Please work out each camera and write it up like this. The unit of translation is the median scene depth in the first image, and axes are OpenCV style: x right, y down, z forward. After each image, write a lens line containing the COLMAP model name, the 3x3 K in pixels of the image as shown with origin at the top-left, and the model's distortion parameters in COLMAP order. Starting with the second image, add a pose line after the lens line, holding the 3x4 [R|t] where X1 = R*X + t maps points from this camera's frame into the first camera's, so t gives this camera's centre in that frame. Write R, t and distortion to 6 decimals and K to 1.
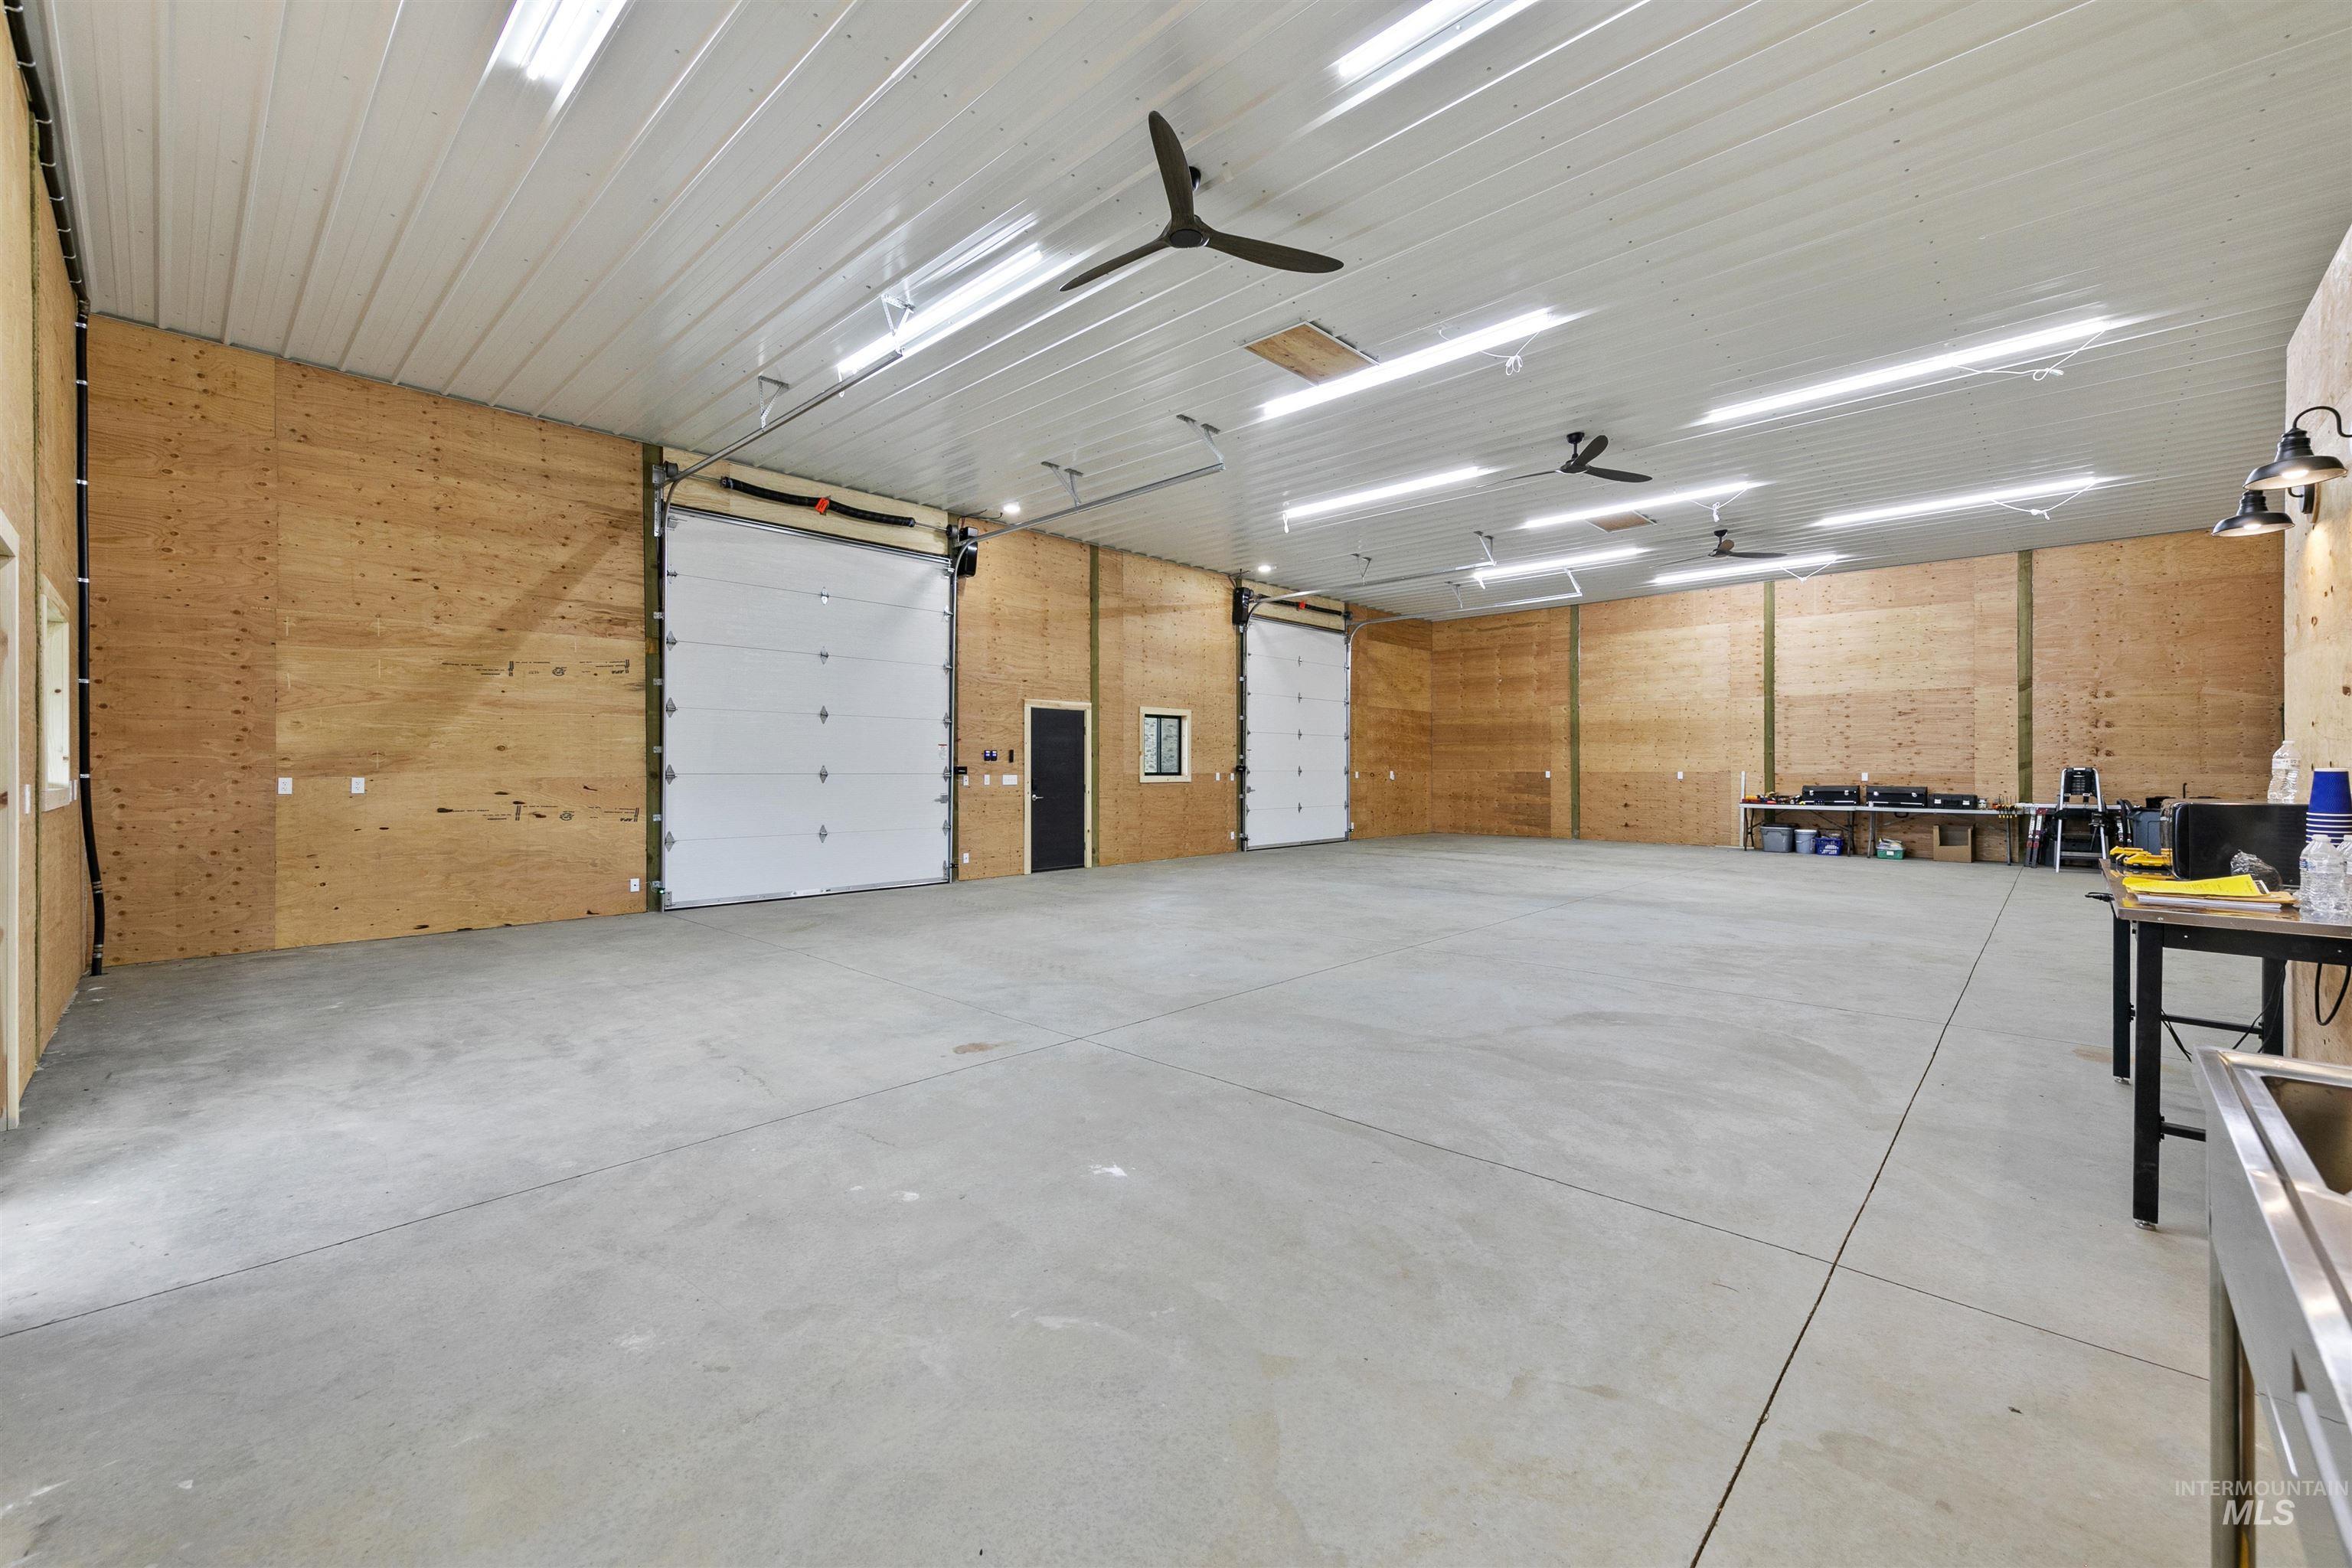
lens RADIAL K [[946.7, 0, 1171.6], [0, 946.7, 766.1], [0, 0, 1]] dist [0.013997, 0.000054]
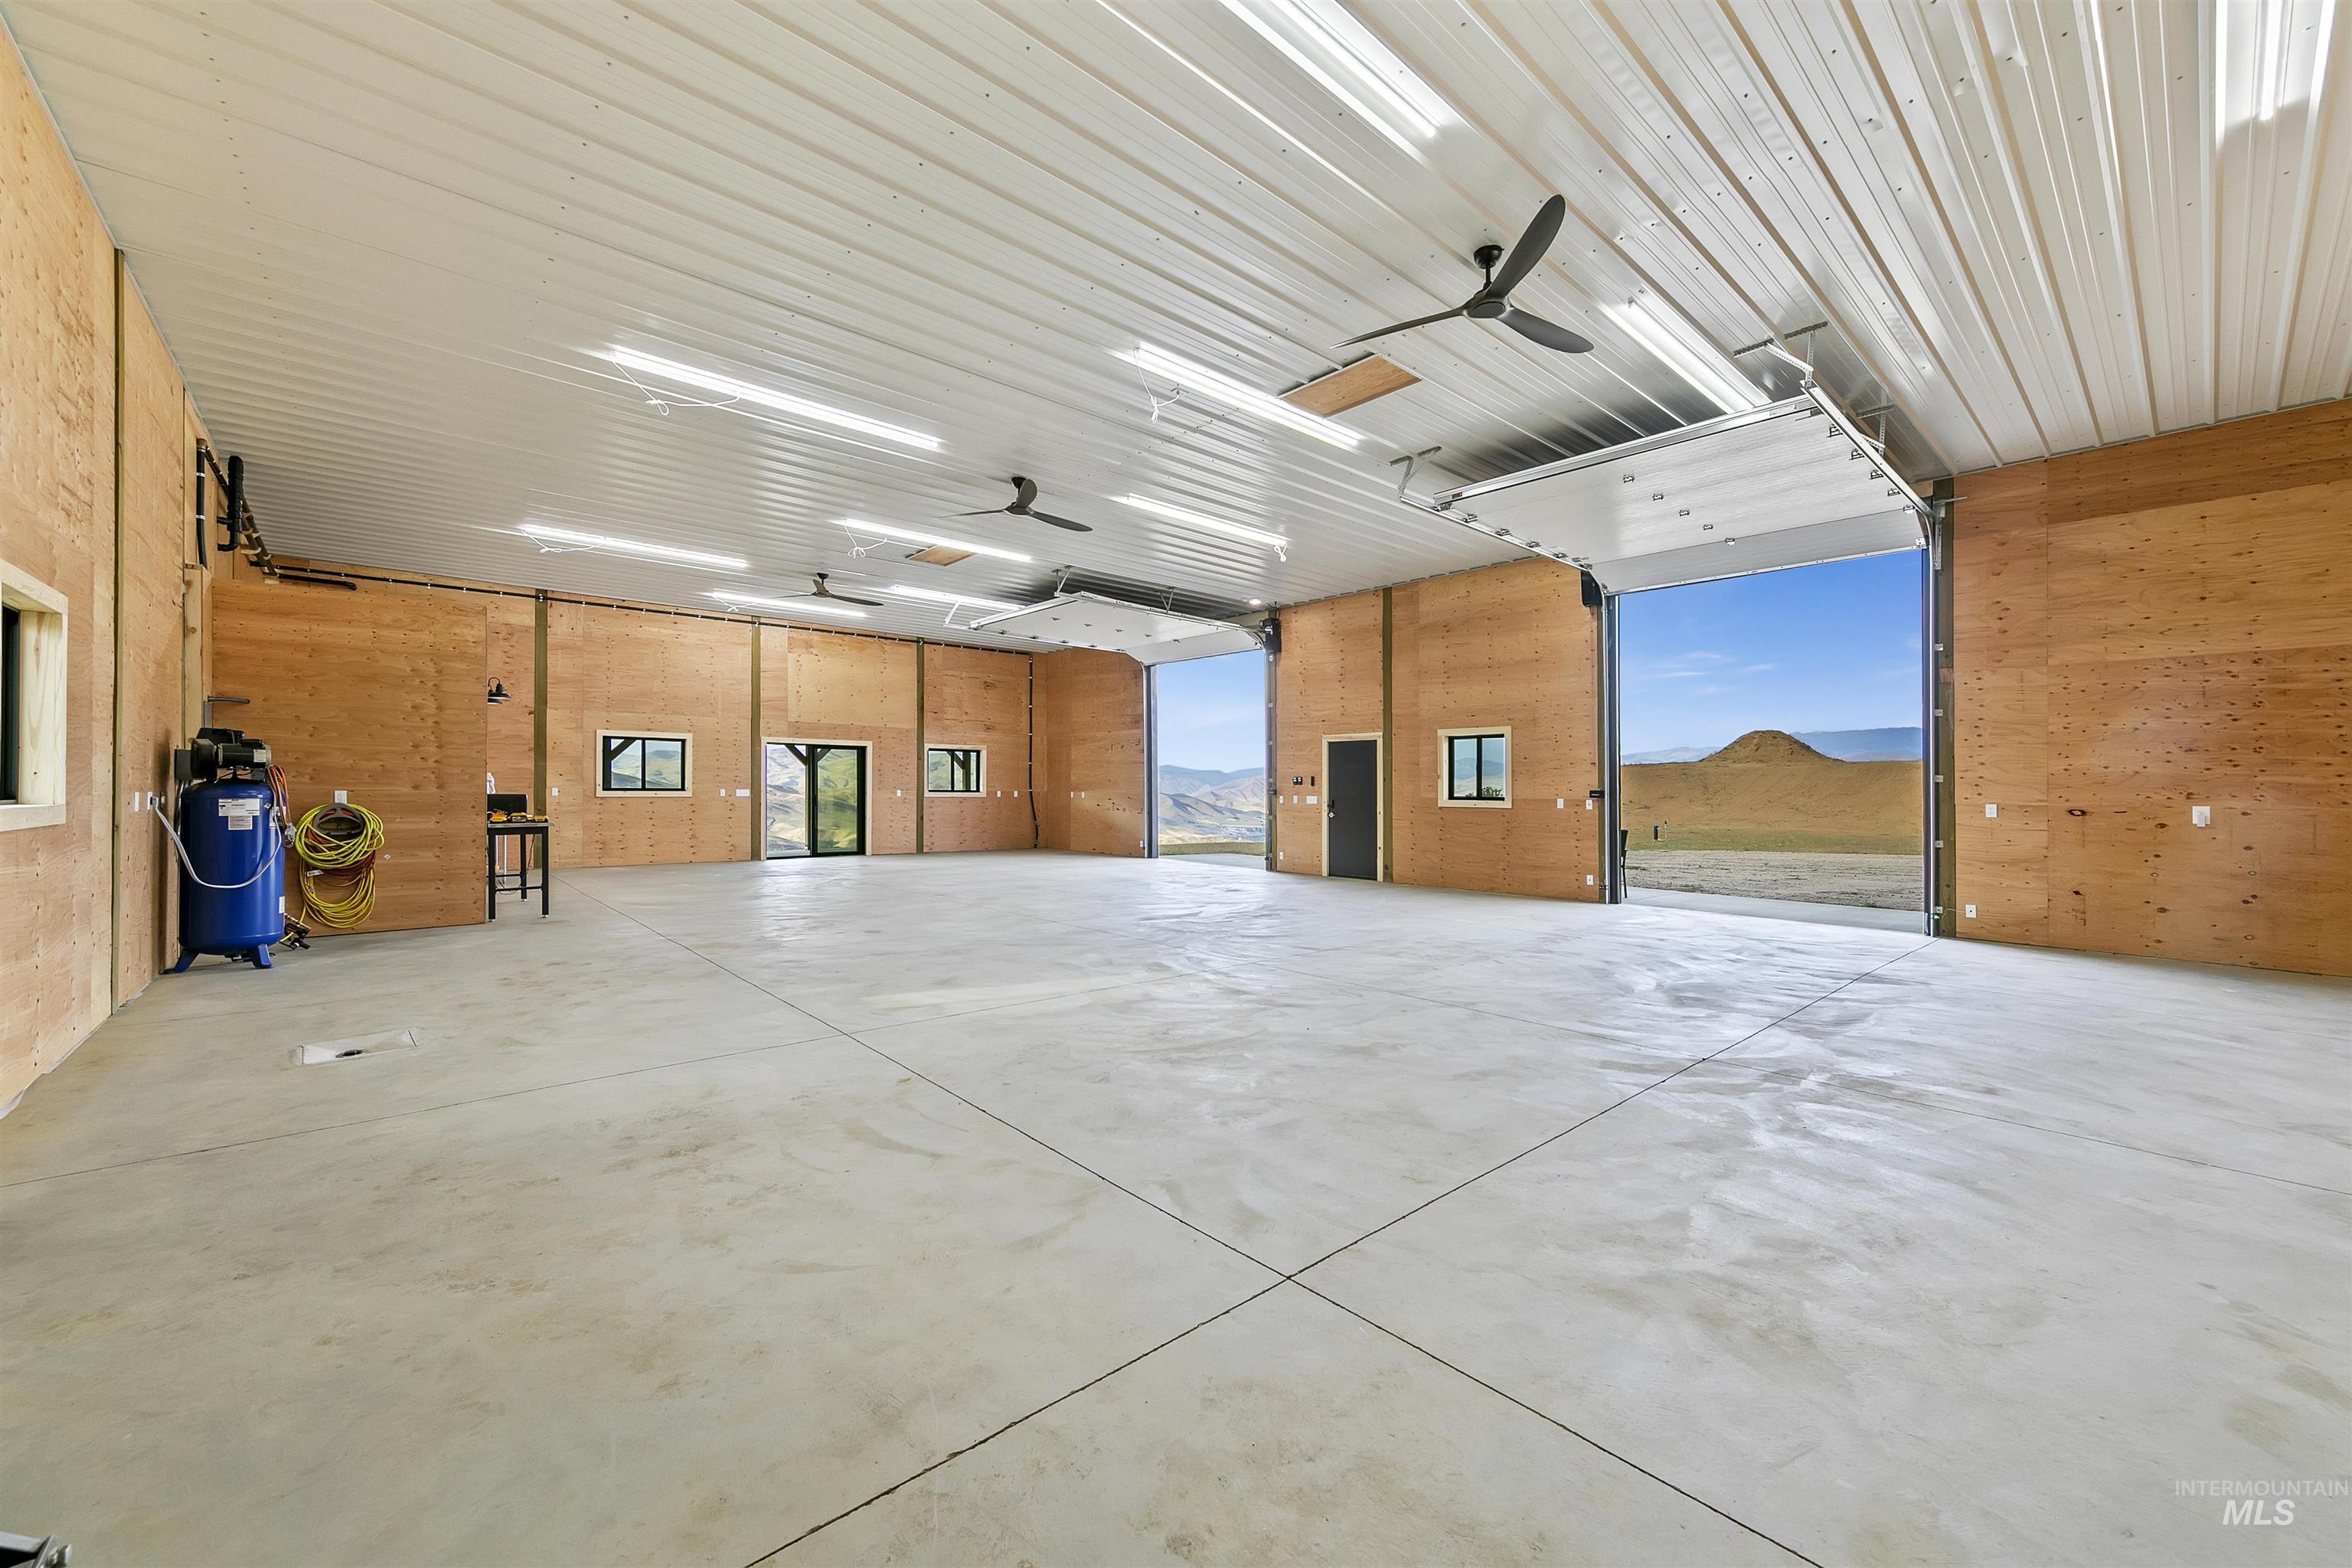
lens RADIAL K [[908.5, 0, 1182.9], [0, 908.5, 784.4], [0, 0, 1]] dist [0.010003, -0.000039]
pose [[-0.084836, -0.006005, -0.996377, 0.979283], [-0.006293, 0.999965, -0.005491, 0.001306], [0.996375, 0.005804, -0.084871, 0.854937]]
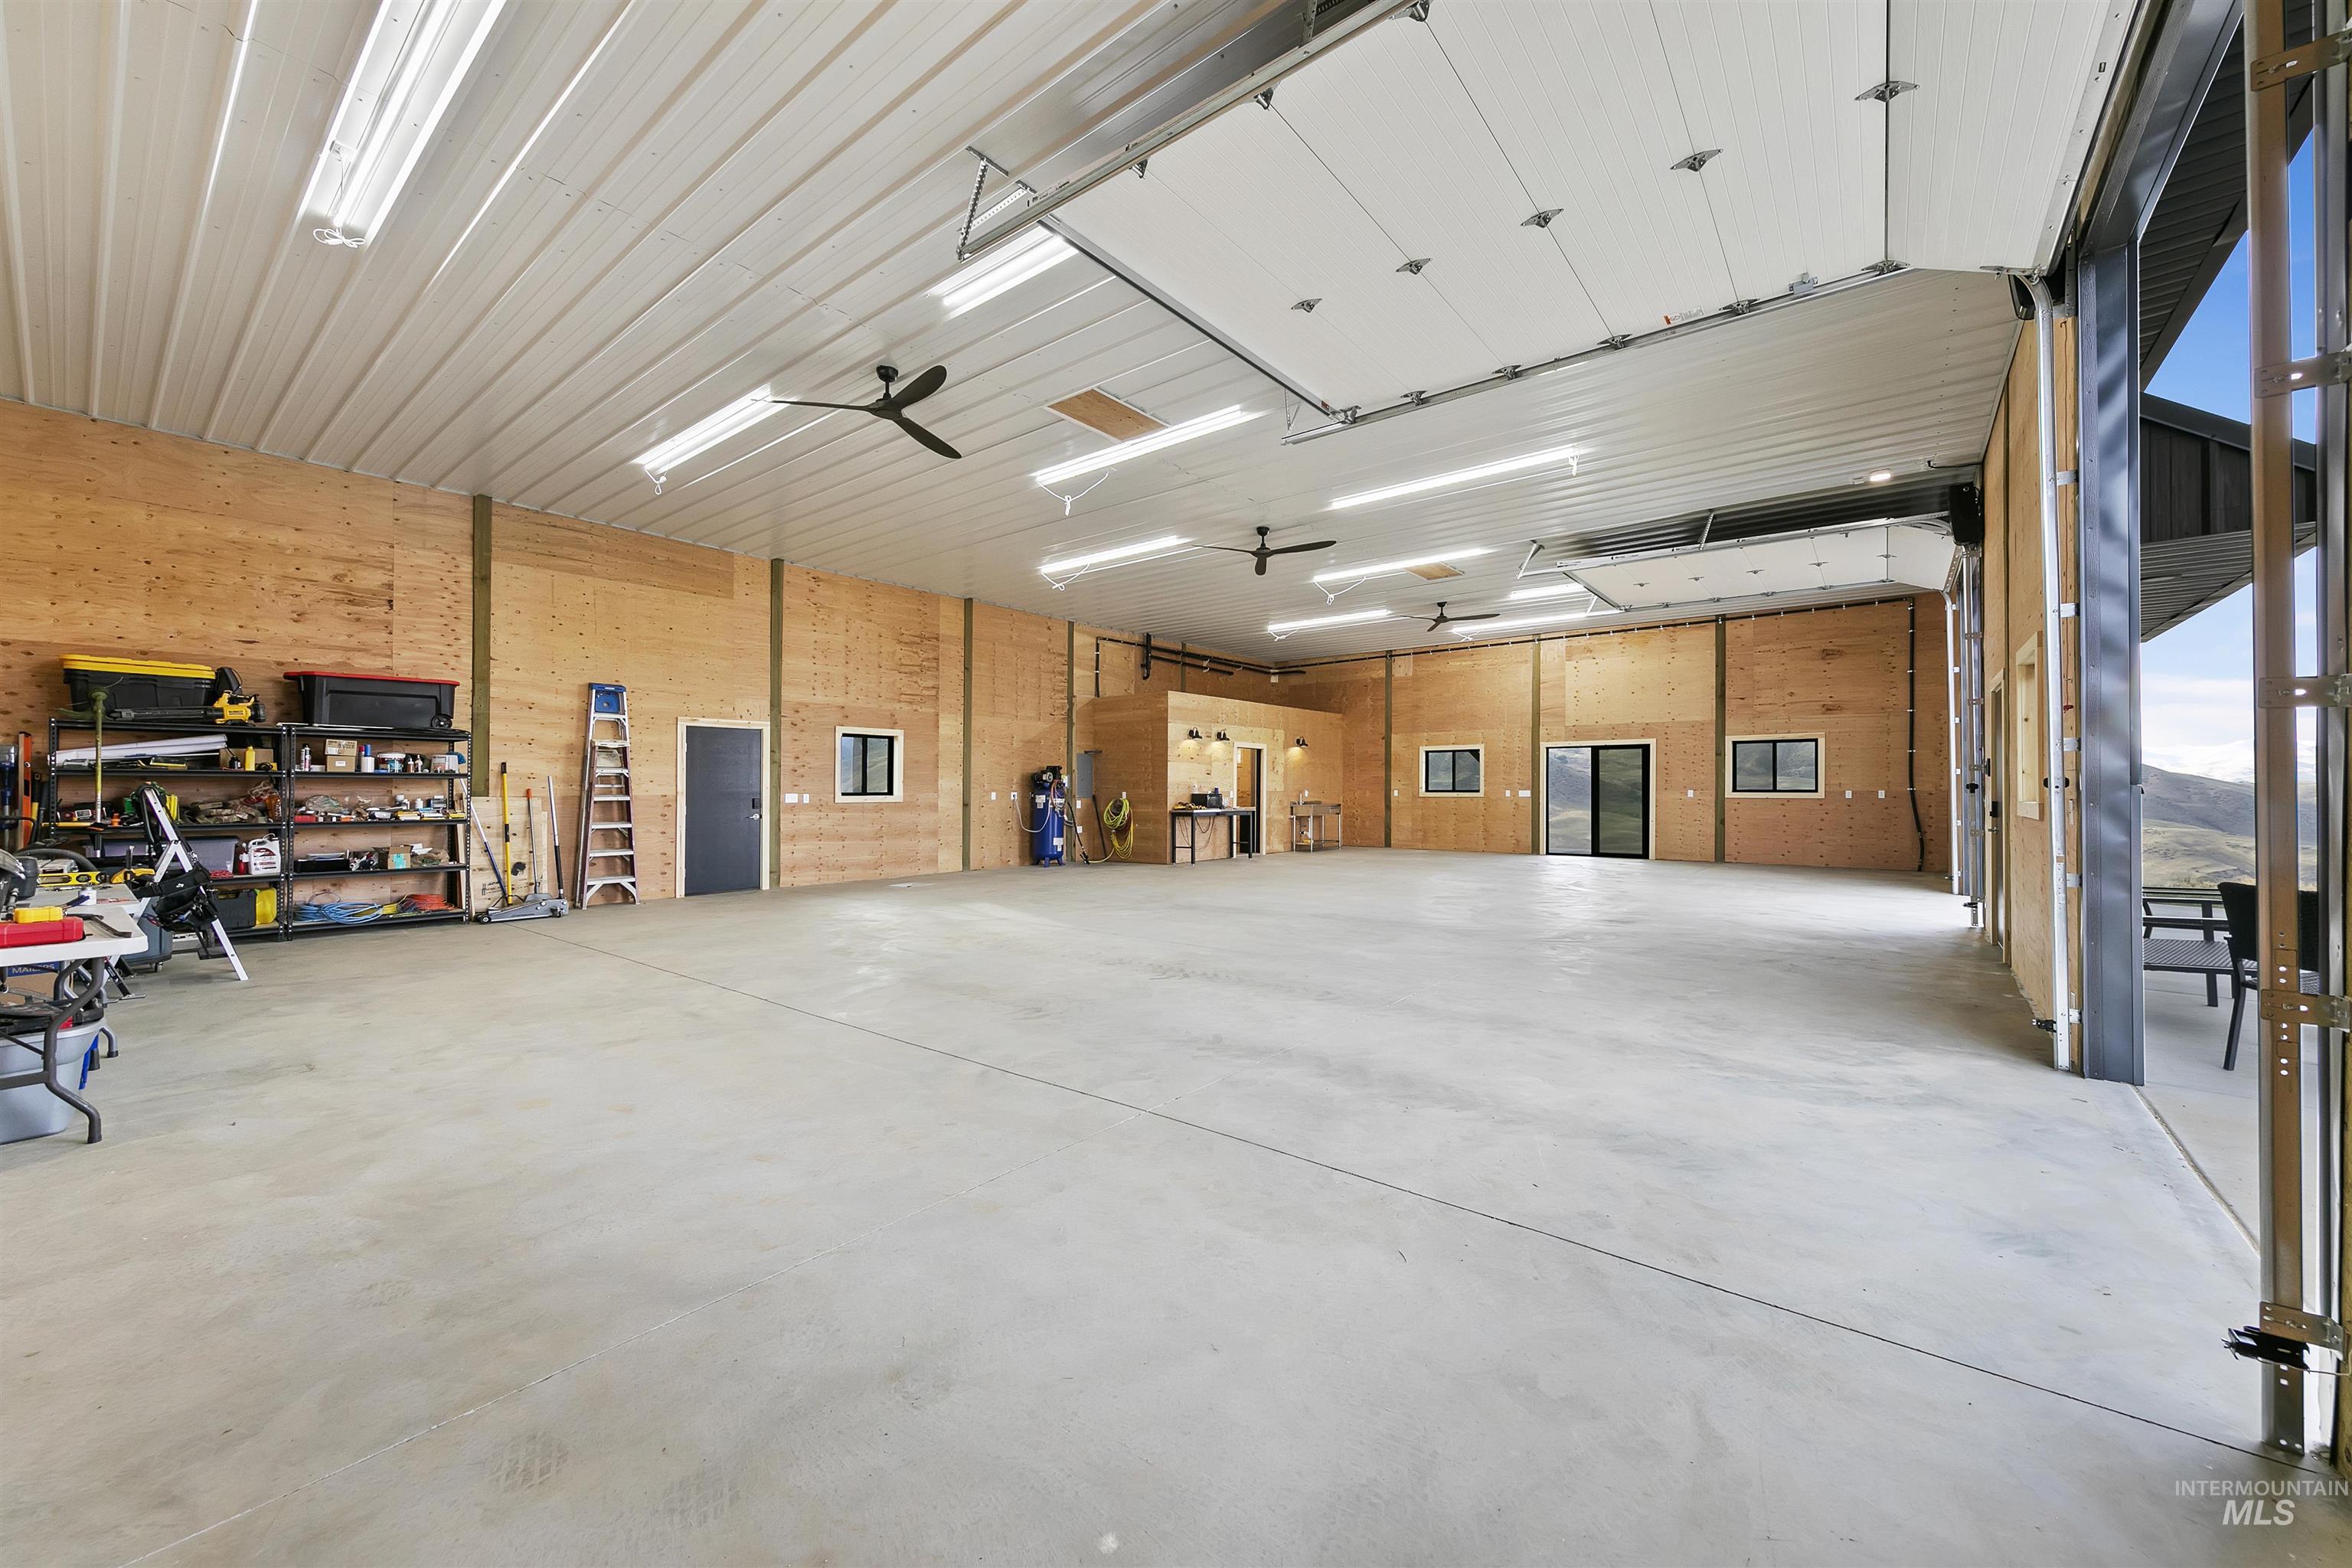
lens RADIAL K [[908.5, 0, 1182.9], [0, 908.5, 784.4], [0, 0, 1]] dist [0.010003, -0.000039]
pose [[-0.997509, 0.001679, -0.070523, 0.426015], [0.002203, 0.999971, -0.007355, 0.004768], [0.070509, -0.007492, -0.997483, 1.496327]]
